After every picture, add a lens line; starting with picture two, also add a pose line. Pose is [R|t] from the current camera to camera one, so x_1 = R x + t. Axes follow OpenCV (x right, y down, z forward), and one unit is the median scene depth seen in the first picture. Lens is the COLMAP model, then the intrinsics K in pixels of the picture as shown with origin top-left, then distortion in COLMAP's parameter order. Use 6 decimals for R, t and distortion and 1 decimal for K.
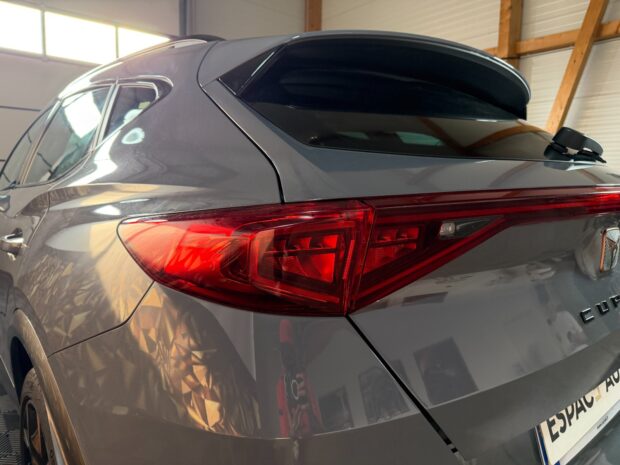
lens RADIAL K [[439.9, 0, 311.4], [0, 439.9, 230.7], [0, 0, 1]] dist [0.042153, -0.048431]
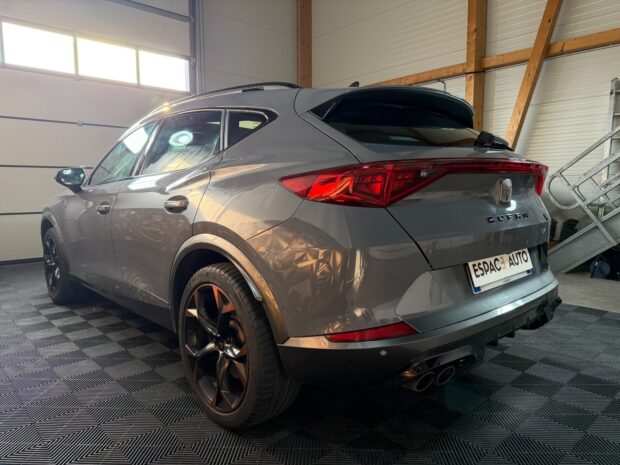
lens RADIAL K [[439.9, 0, 309.9], [0, 439.9, 224.4], [0, 0, 1]] dist [0.042153, -0.048431]
pose [[0.999161, -0.024249, 0.033003, -0.050326], [0.025091, 0.999364, -0.025347, 0.039289], [-0.032368, 0.026154, 0.999134, -0.173173]]
